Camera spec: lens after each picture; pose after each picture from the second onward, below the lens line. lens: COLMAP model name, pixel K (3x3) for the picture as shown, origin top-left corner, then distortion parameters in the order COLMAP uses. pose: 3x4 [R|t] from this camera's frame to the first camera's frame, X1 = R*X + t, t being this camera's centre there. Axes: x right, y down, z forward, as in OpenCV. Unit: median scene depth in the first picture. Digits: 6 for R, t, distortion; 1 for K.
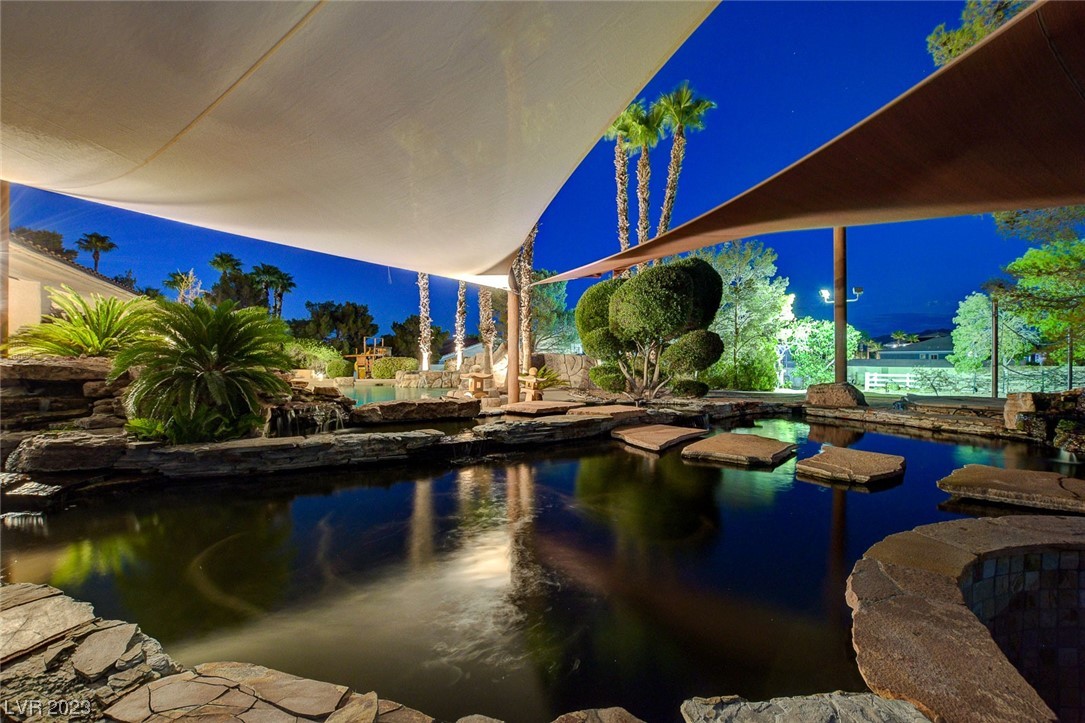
lens RADIAL K [[481.9, 0, 539.4], [0, 481.9, 359.5], [0, 0, 1]] dist [-0.023664, 0.000471]
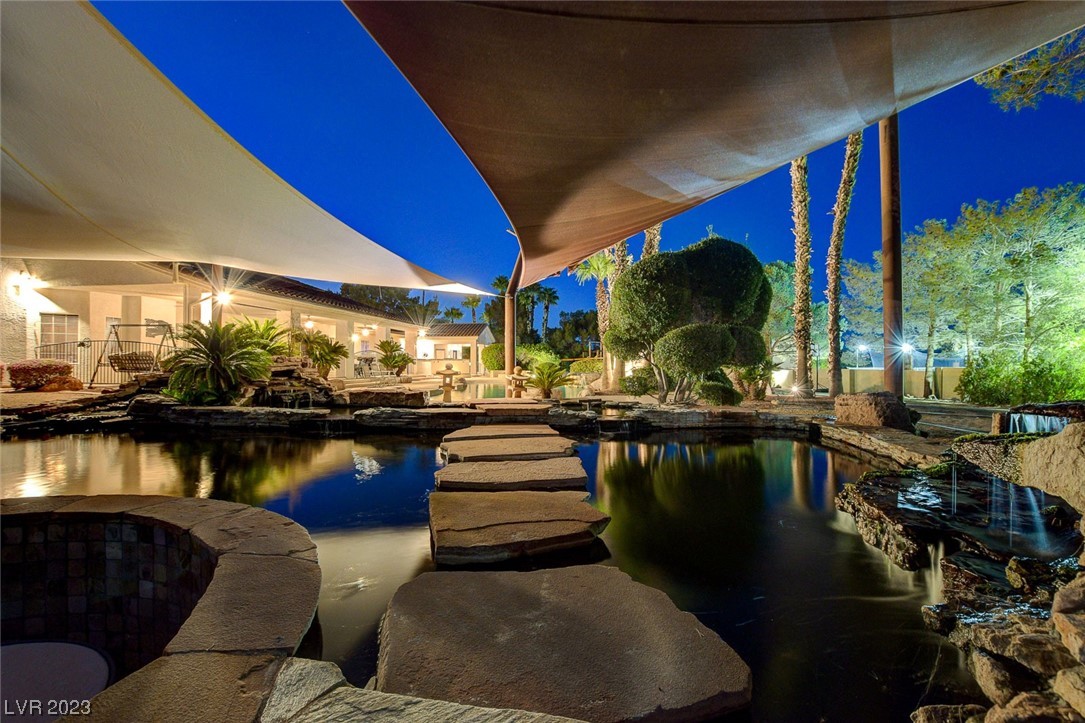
lens RADIAL K [[481.9, 0, 538.4], [0, 481.9, 362.0], [0, 0, 1]] dist [-0.023664, 0.000471]
pose [[0.819795, 0.003123, -0.572648, 0.867917], [-0.005929, 0.999978, -0.003035, 0.014203], [0.572626, 0.005883, 0.819796, 0.223243]]
